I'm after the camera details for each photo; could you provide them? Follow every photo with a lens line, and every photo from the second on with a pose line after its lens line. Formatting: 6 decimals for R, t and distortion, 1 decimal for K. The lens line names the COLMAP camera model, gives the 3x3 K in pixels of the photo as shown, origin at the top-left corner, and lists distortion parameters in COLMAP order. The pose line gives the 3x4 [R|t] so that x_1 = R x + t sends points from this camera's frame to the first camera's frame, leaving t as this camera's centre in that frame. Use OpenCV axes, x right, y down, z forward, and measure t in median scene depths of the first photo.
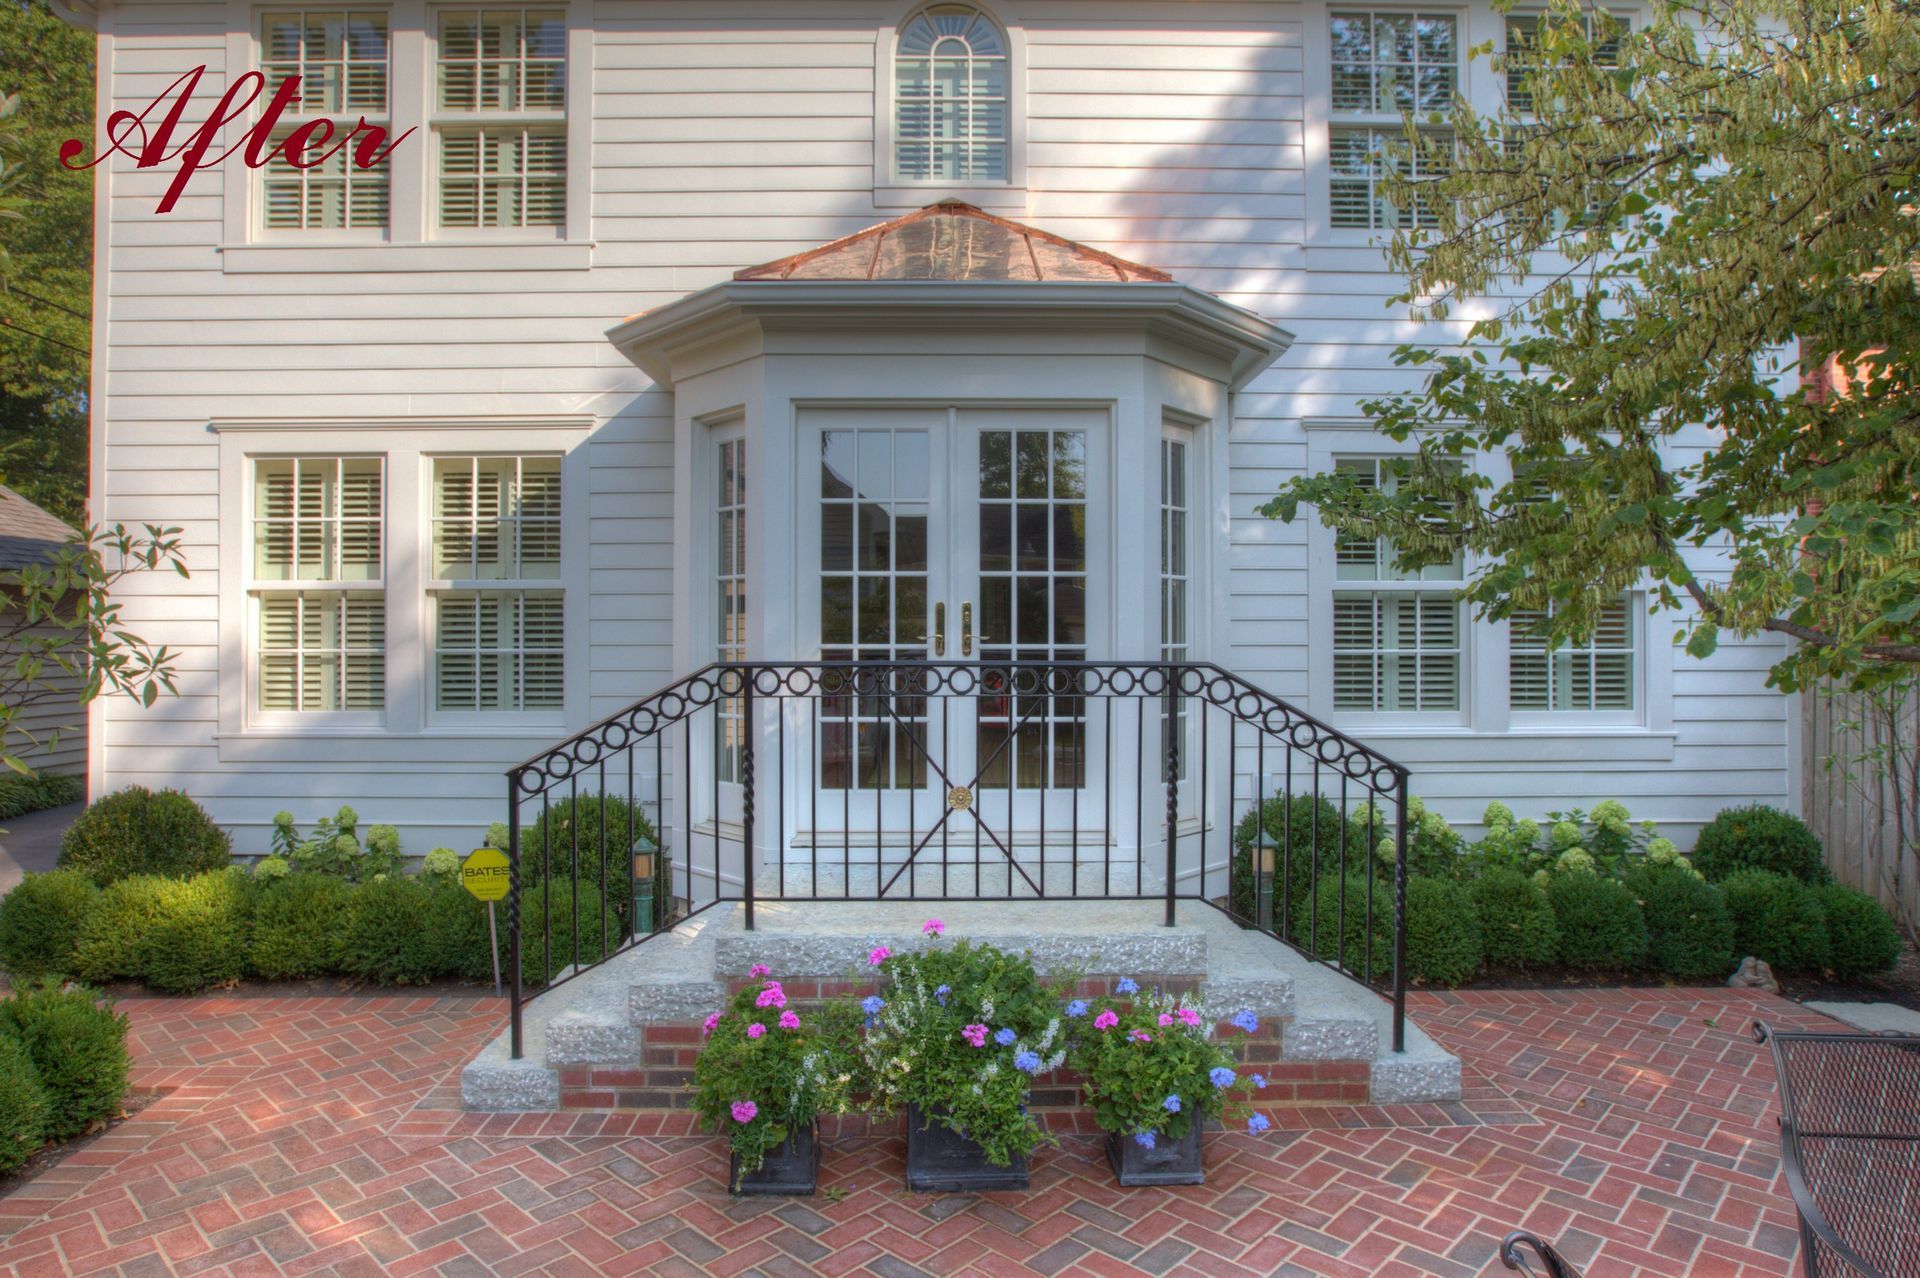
lens RADIAL K [[1129.0, 0, 944.1], [0, 1129.0, 633.1], [0, 0, 1]] dist [-0.057586, 0.024409]
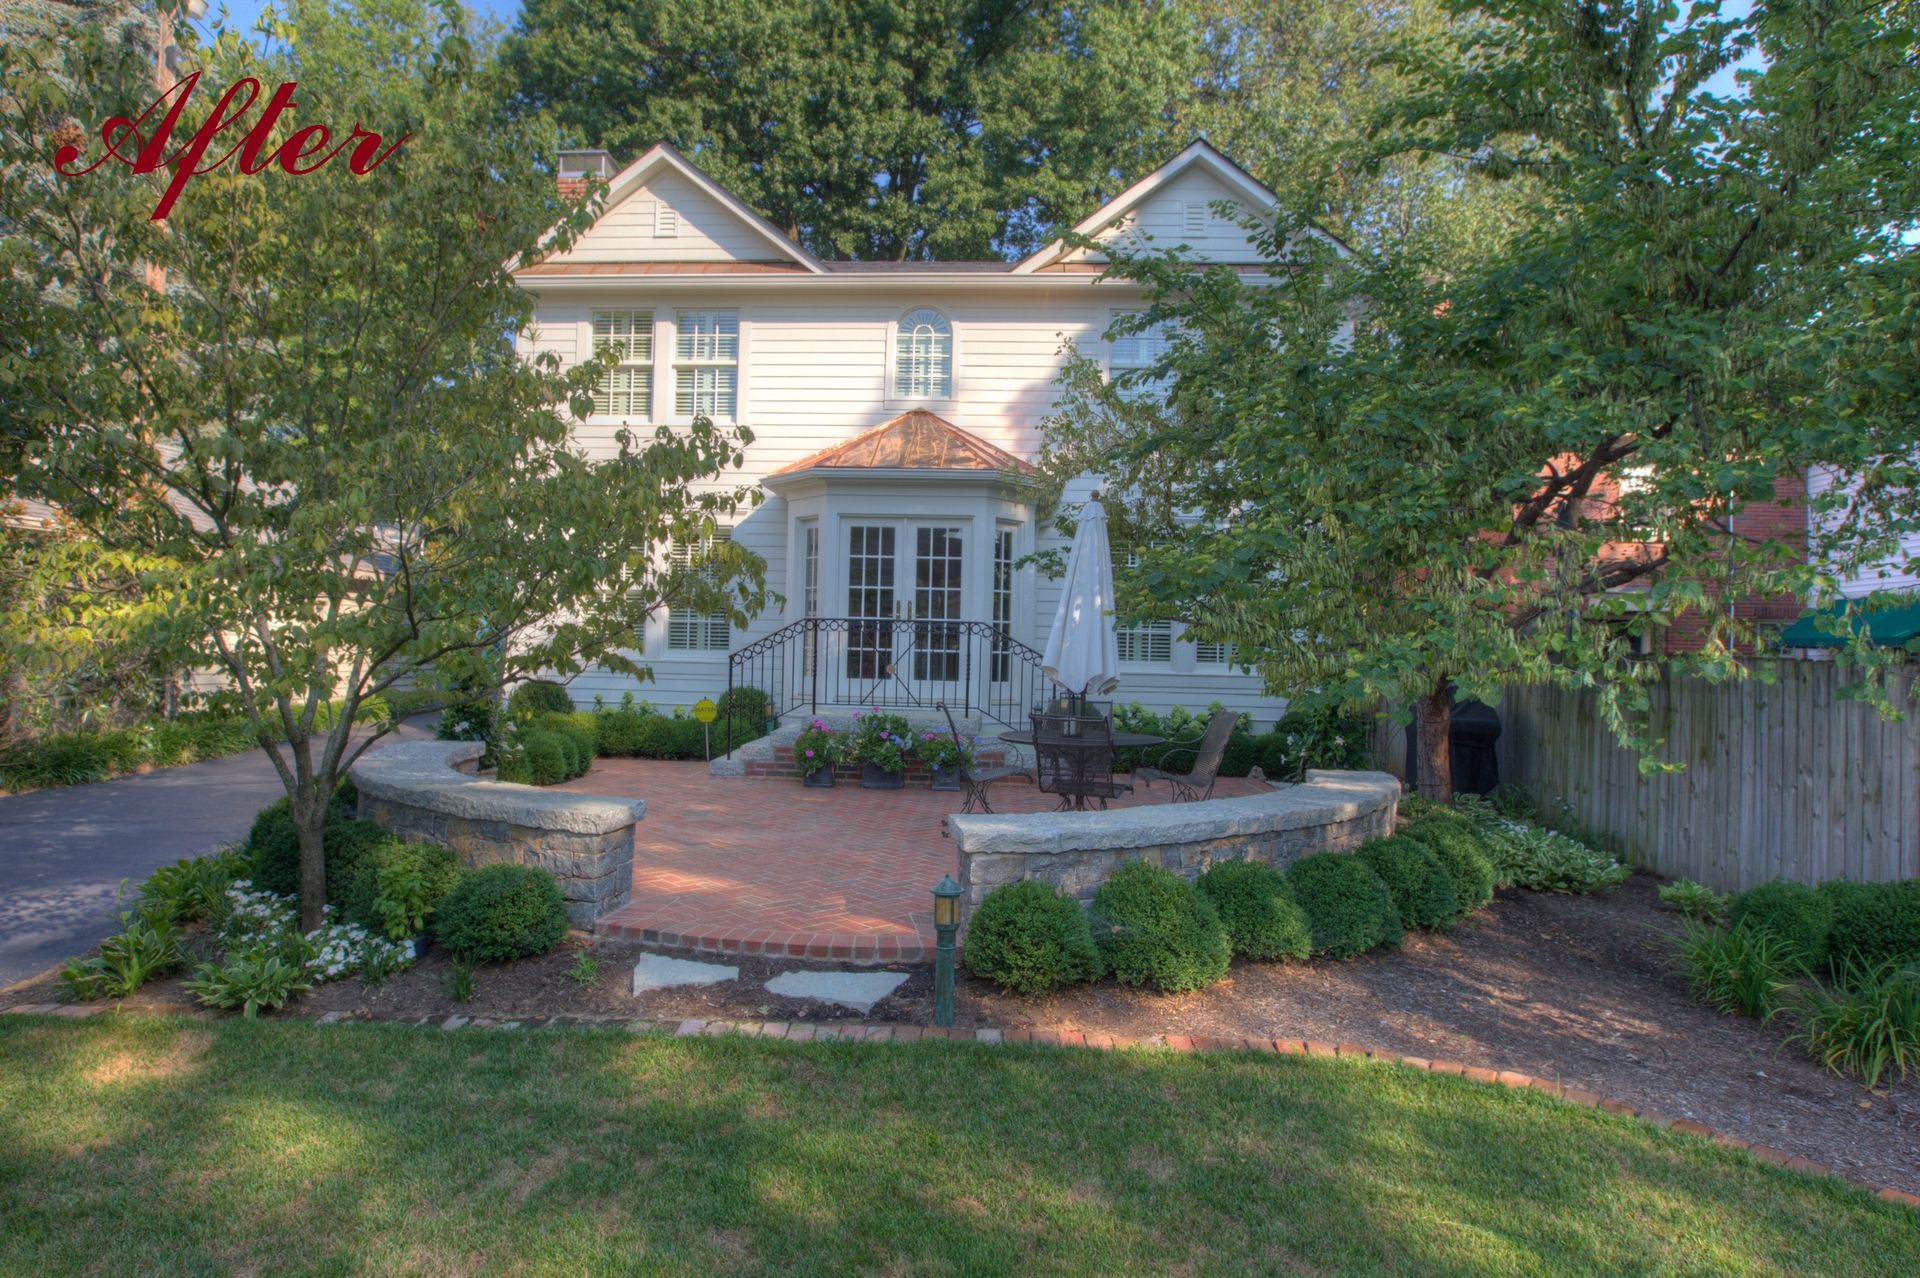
lens RADIAL K [[1129.0, 0, 944.1], [0, 1129.0, 633.1], [0, 0, 1]] dist [-0.057586, 0.024409]
pose [[0.997191, 0.022793, -0.071344, 0.242847], [-0.023737, 0.999641, -0.012415, 0.064181], [0.071036, 0.014074, 0.997374, -1.250191]]
